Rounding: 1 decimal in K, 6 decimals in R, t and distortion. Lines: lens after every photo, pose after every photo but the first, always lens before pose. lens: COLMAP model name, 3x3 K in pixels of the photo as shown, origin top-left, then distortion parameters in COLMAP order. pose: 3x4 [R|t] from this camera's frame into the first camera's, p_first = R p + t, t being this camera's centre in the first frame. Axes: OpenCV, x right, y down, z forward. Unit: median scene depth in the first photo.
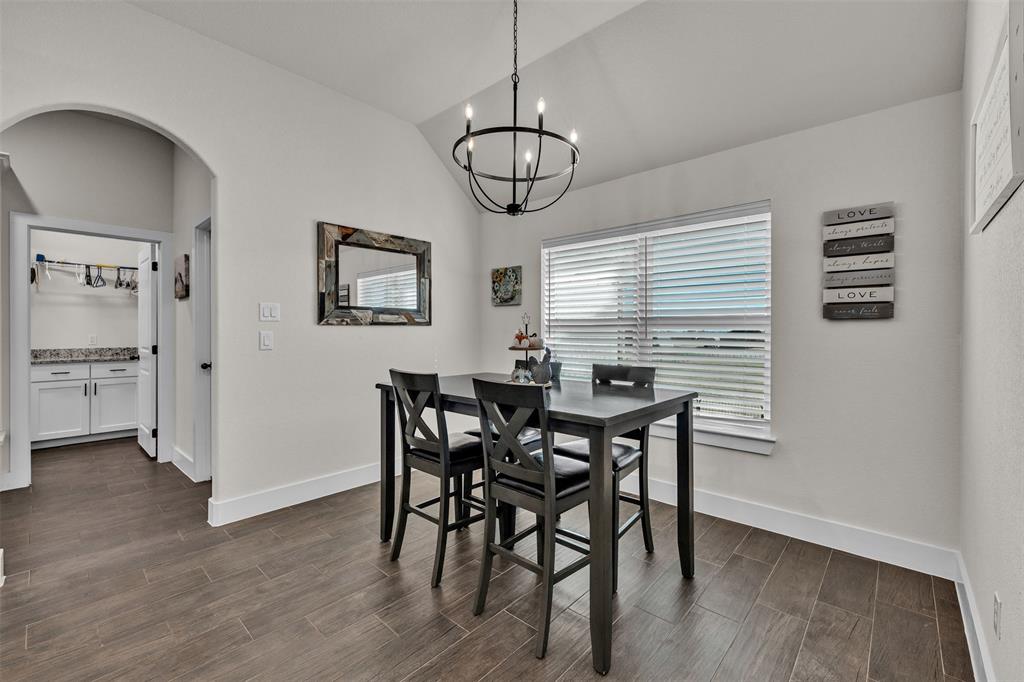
lens RADIAL K [[430.9, 0, 529.6], [0, 430.9, 332.9], [0, 0, 1]] dist [-0.005994, -0.001590]
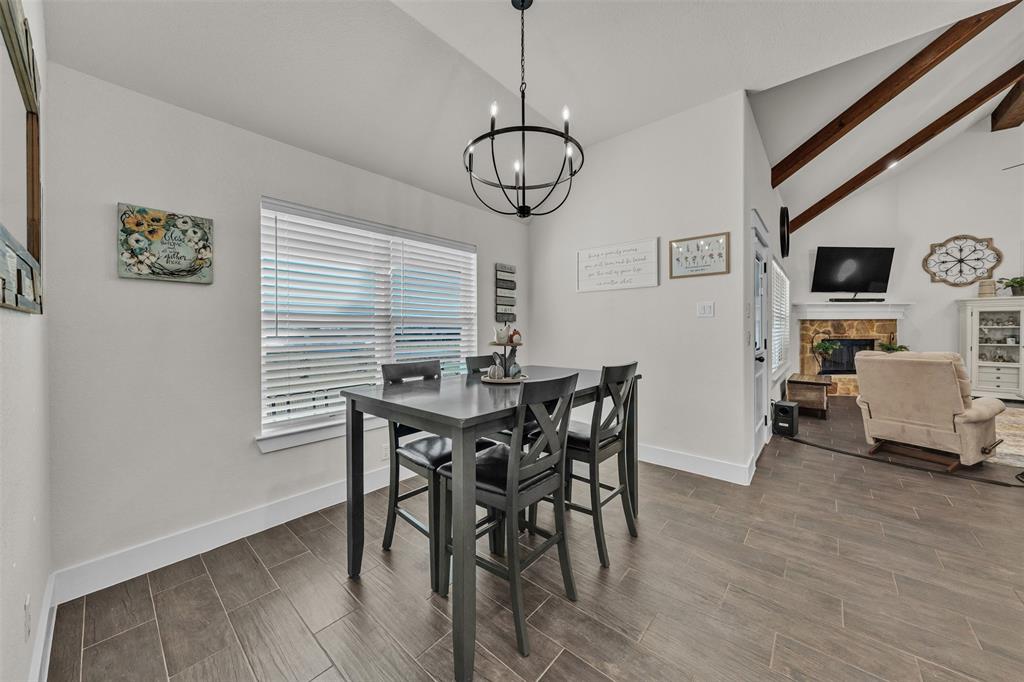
lens RADIAL K [[354.9, 0, 528.3], [0, 354.9, 325.7], [0, 0, 1]] dist [0.000459, 0.000241]
pose [[-0.021018, 0.007565, 0.999750, -0.538498], [0.009512, 0.999928, -0.007366, -0.002873], [-0.999734, 0.009355, -0.021088, 0.601314]]
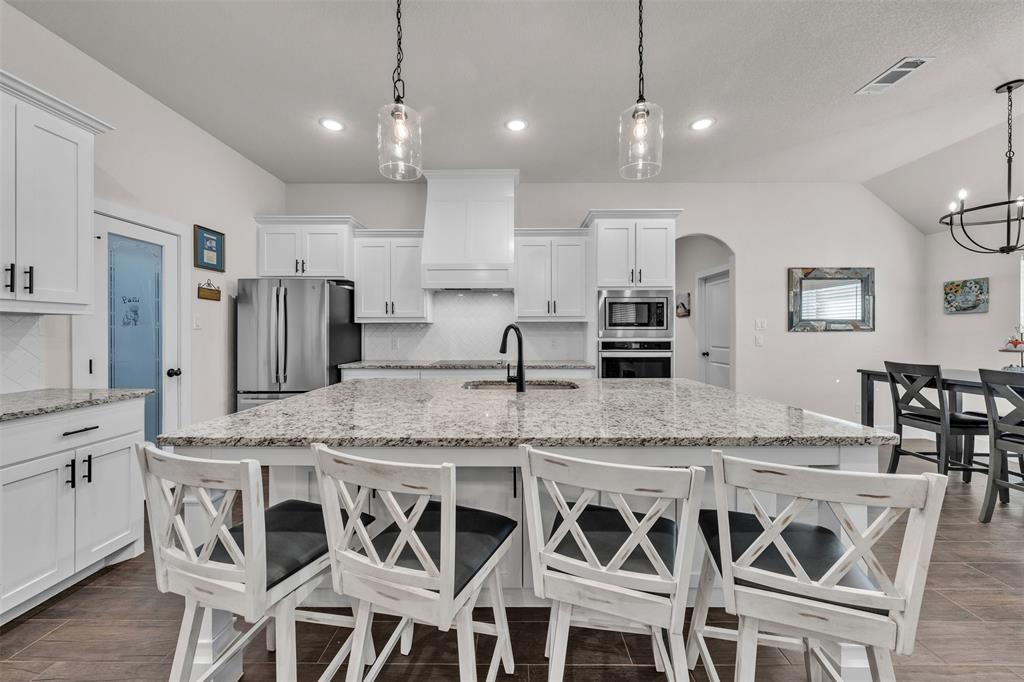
lens RADIAL K [[354.9, 0, 517.3], [0, 354.9, 331.6], [0, 0, 1]] dist [0.000459, 0.000241]
pose [[0.658303, -0.000345, -0.752753, -0.134231], [-0.002071, 0.999995, -0.002269, -0.011959], [0.752750, 0.003052, 0.658299, -0.538403]]
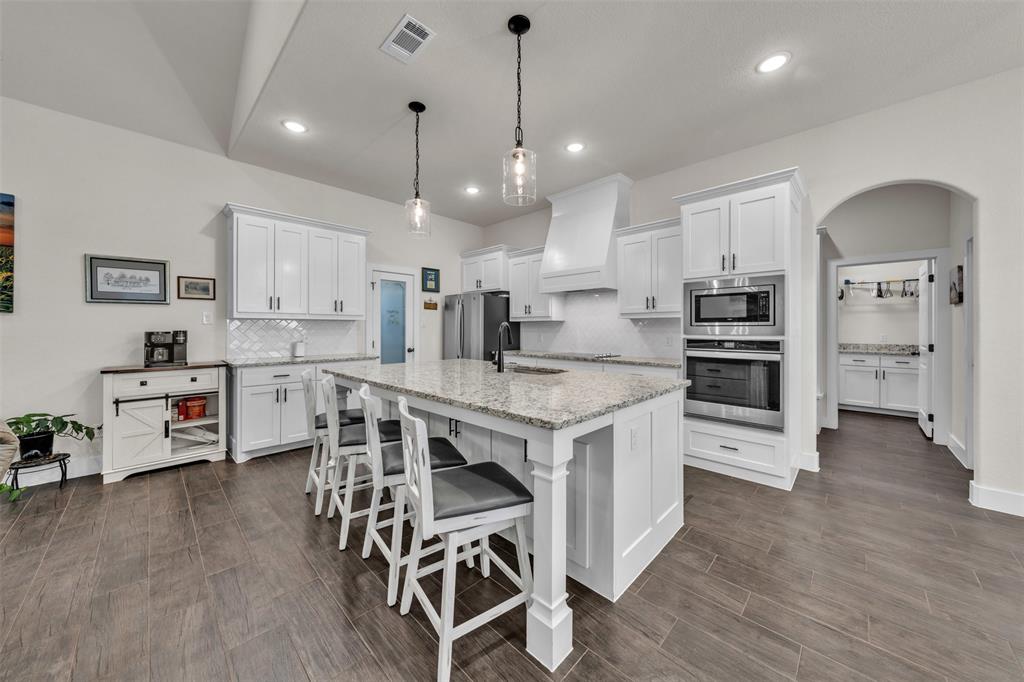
lens RADIAL K [[354.9, 0, 519.6], [0, 354.9, 327.9], [0, 0, 1]] dist [0.000459, 0.000241]
pose [[-0.038788, -0.001953, -0.999246, 0.178747], [-0.004300, 0.999989, -0.001787, -0.011414], [0.999238, 0.004227, -0.038796, -0.122446]]
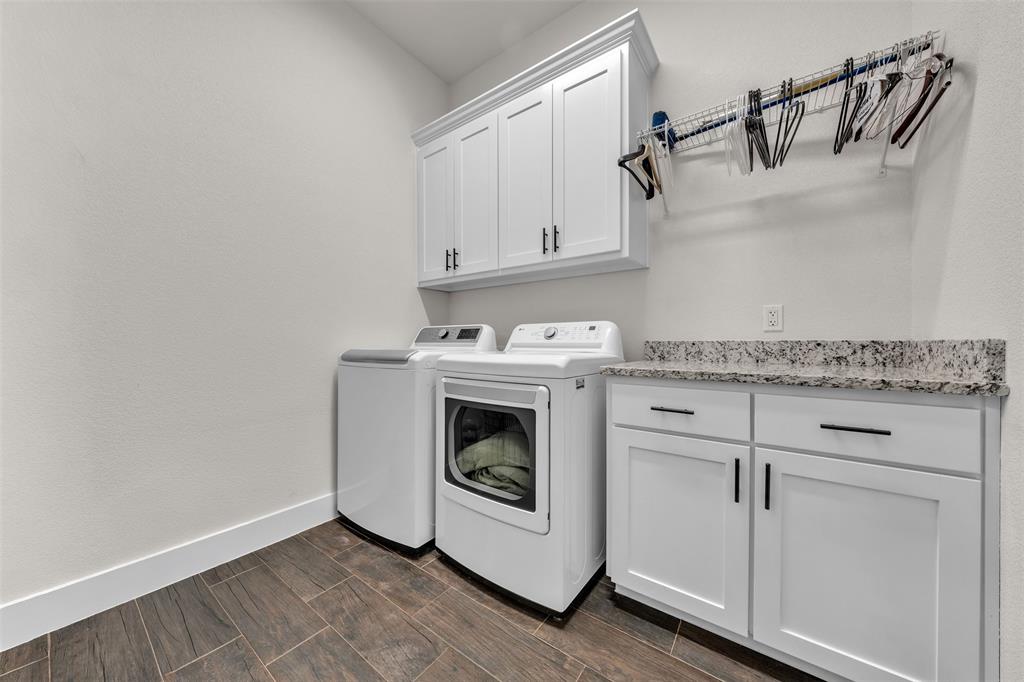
lens RADIAL K [[354.9, 0, 505.2], [0, 354.9, 340.2], [0, 0, 1]] dist [0.000459, 0.000241]
pose [[0.078111, -0.000627, -0.996944, -1.069790], [-0.004884, 0.999988, -0.001012, 0.053139], [0.996933, 0.004948, 0.078107, 1.085184]]
